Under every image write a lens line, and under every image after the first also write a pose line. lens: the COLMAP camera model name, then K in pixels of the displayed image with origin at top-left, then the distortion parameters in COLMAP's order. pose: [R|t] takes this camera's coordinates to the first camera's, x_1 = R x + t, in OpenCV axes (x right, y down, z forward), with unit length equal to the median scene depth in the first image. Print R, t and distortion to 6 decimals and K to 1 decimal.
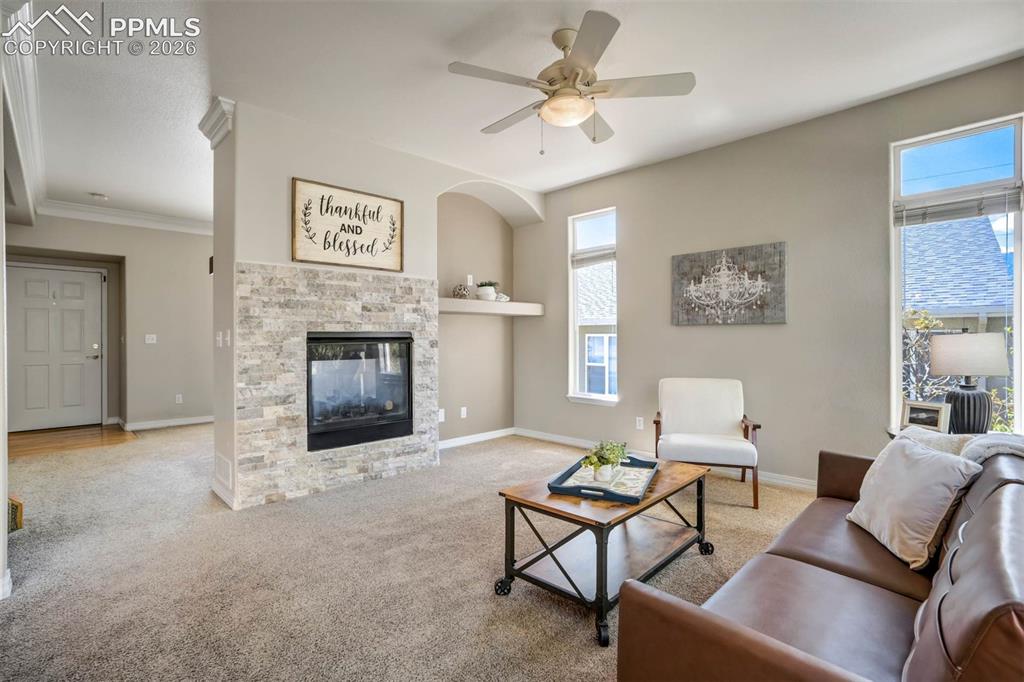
lens RADIAL K [[479.4, 0, 506.9], [0, 479.4, 331.4], [0, 0, 1]] dist [-0.034720, 0.001008]
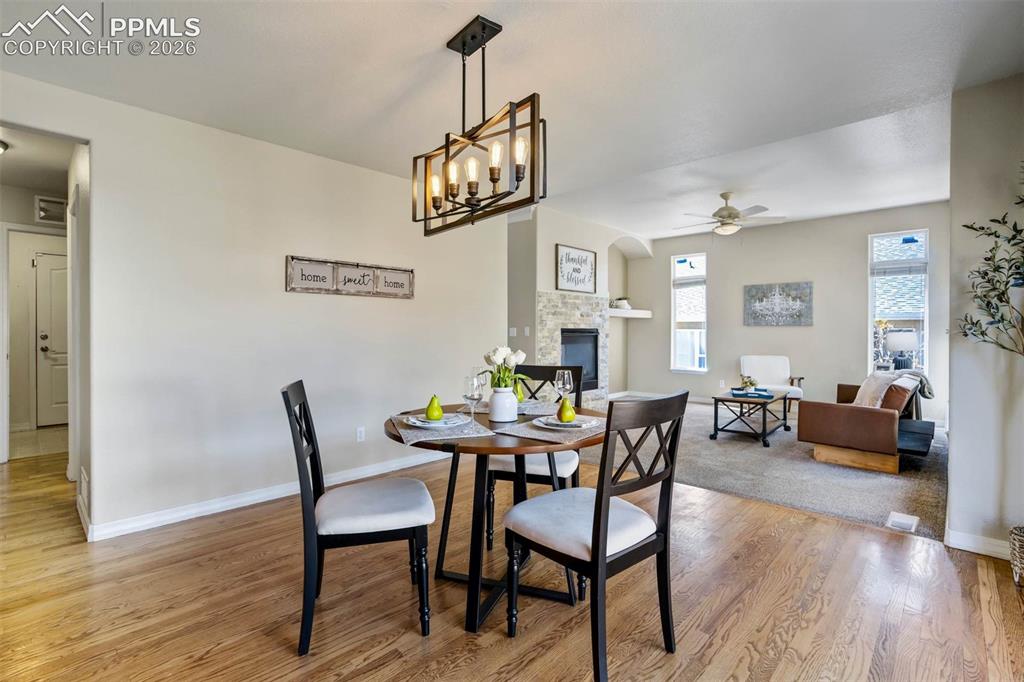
lens RADIAL K [[479.4, 0, 506.9], [0, 479.4, 331.4], [0, 0, 1]] dist [-0.034720, 0.001008]
pose [[0.999081, 0.006138, 0.042431, -0.667212], [-0.006630, 0.999912, 0.011479, -0.006809], [-0.042356, -0.011750, 0.999033, -0.777177]]
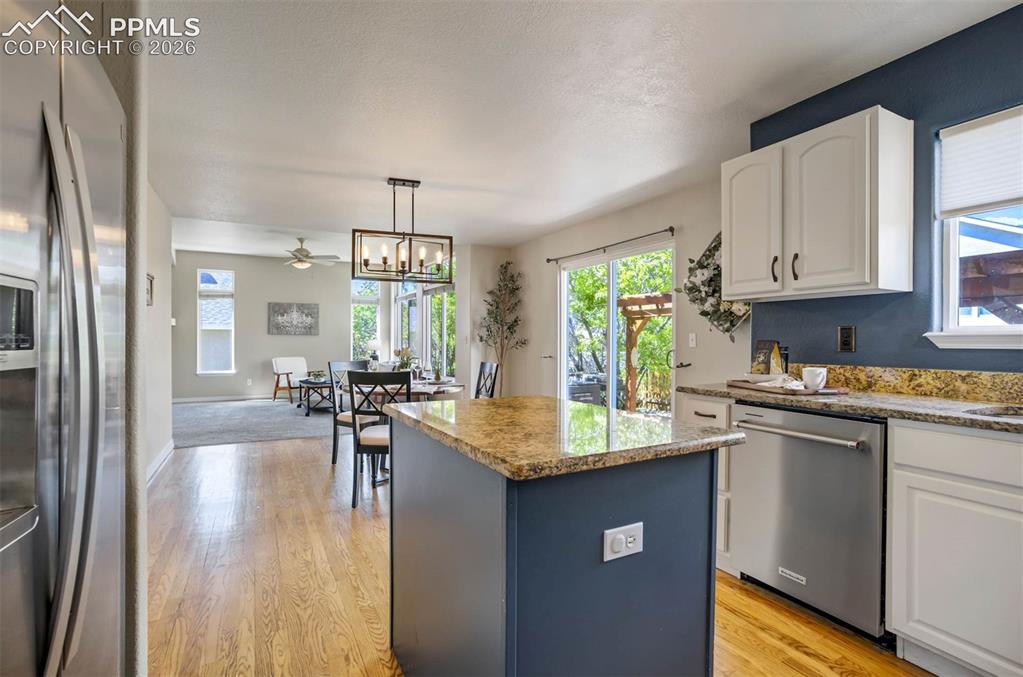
lens RADIAL K [[480.6, 0, 500.8], [0, 480.6, 349.3], [0, 0, 1]] dist [-0.035195, 0.000270]
pose [[0.282533, -0.012735, 0.959173, -1.658195], [-0.017390, 0.999680, 0.018395, -0.002404], [-0.959100, -0.021877, 0.282221, -0.725680]]
